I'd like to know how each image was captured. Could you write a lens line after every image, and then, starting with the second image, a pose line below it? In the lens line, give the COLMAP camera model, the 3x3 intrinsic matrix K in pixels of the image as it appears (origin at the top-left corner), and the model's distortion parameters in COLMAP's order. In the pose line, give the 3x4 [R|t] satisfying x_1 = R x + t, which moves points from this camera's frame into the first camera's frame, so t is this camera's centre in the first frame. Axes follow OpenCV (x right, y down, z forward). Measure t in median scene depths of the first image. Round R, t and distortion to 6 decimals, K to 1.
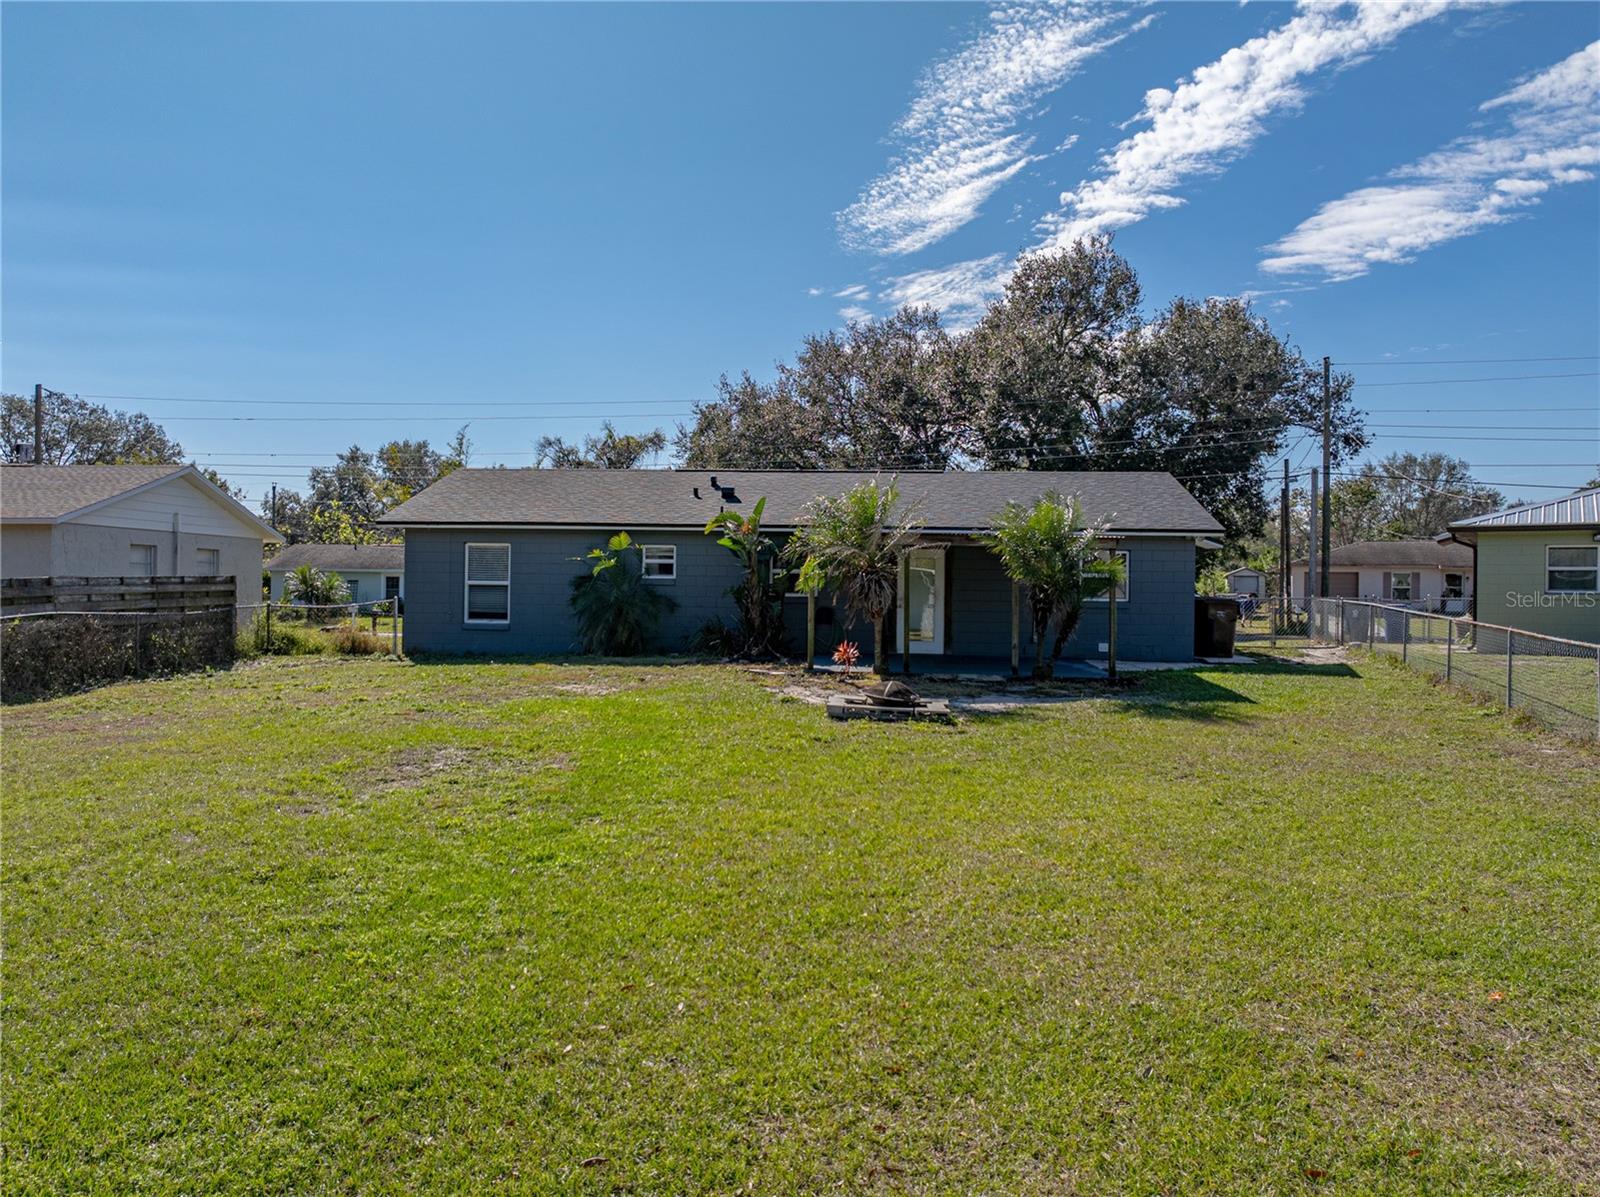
lens RADIAL K [[1188.1, 0, 800.0], [0, 1188.1, 598.5], [0, 0, 1]] dist [-0.009155, 0.003290]
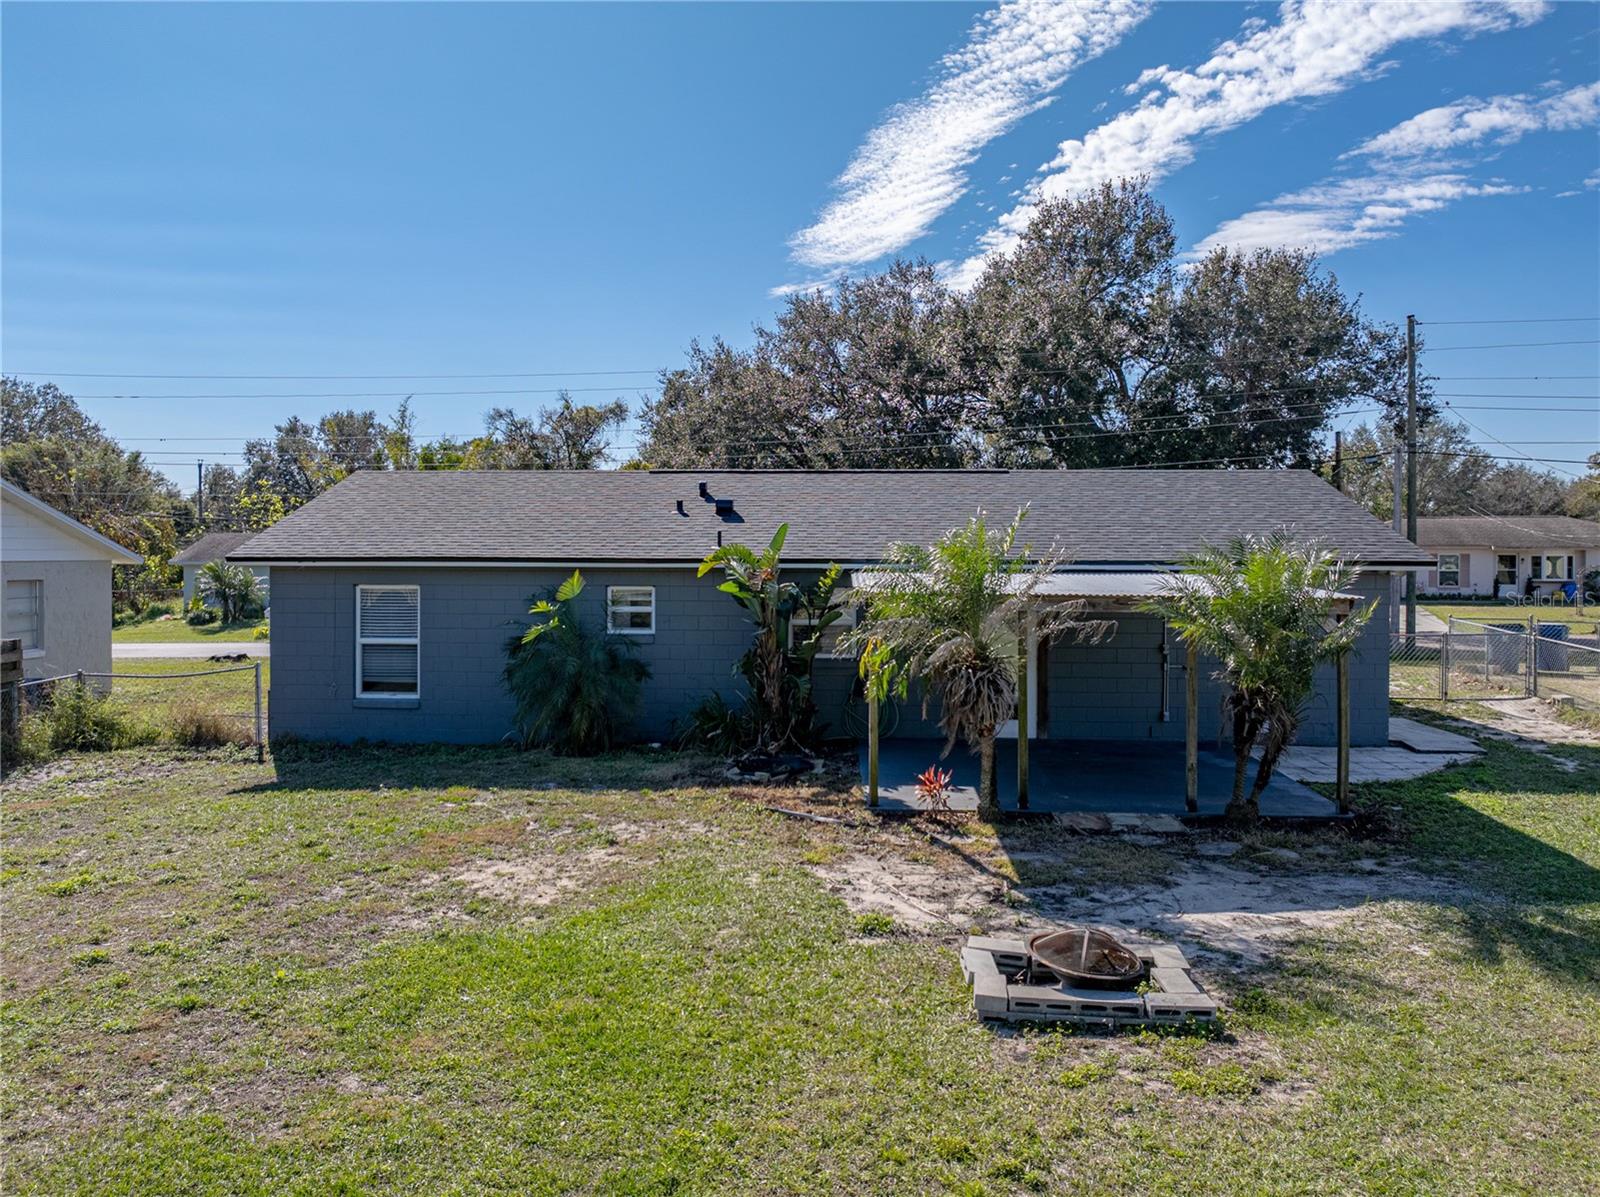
lens RADIAL K [[1188.1, 0, 800.0], [0, 1188.1, 598.5], [0, 0, 1]] dist [-0.009155, 0.003290]
pose [[0.999449, -0.012339, 0.030799, -0.019862], [0.011388, 0.999458, 0.030873, -0.029147], [-0.031163, -0.030505, 0.999049, 0.144631]]
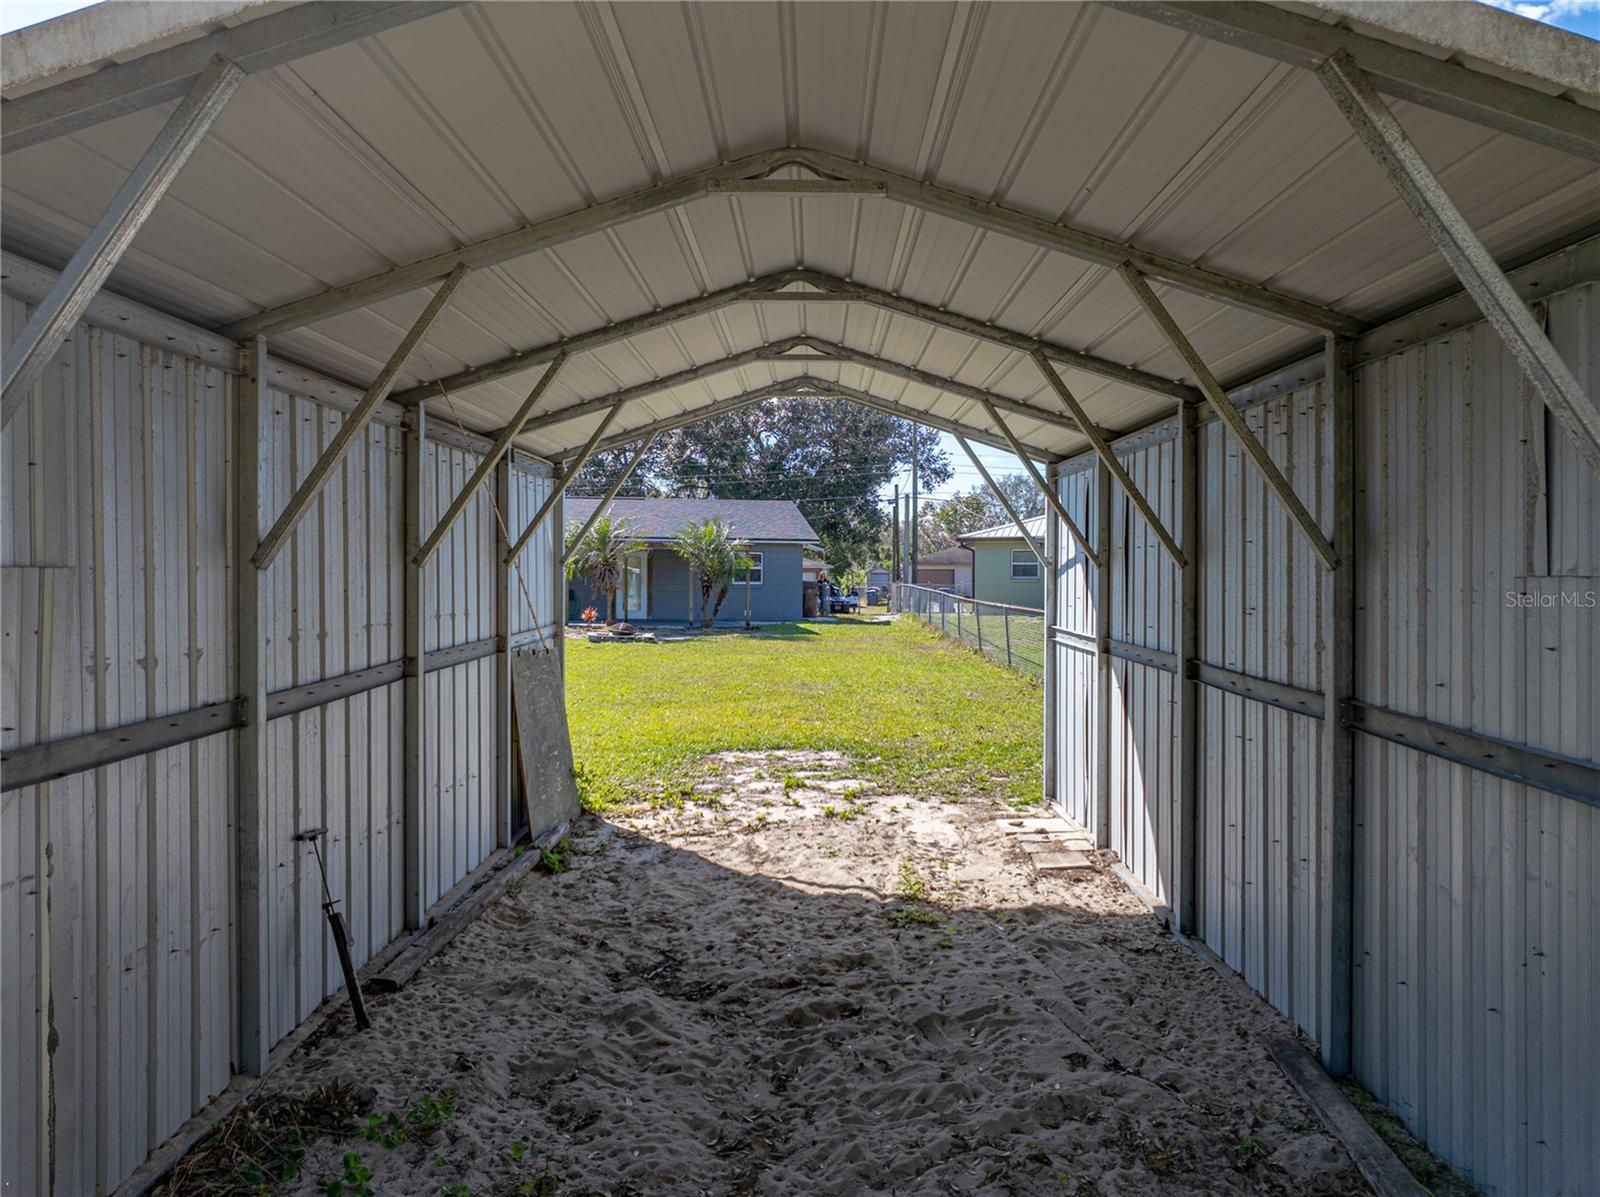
lens RADIAL K [[1188.1, 0, 800.0], [0, 1188.1, 598.5], [0, 0, 1]] dist [-0.009155, 0.003290]
pose [[0.966417, -0.008469, 0.256838, -0.041808], [0.009447, 0.999952, -0.002575, 0.012729], [-0.256804, 0.004914, 0.966451, -0.272860]]
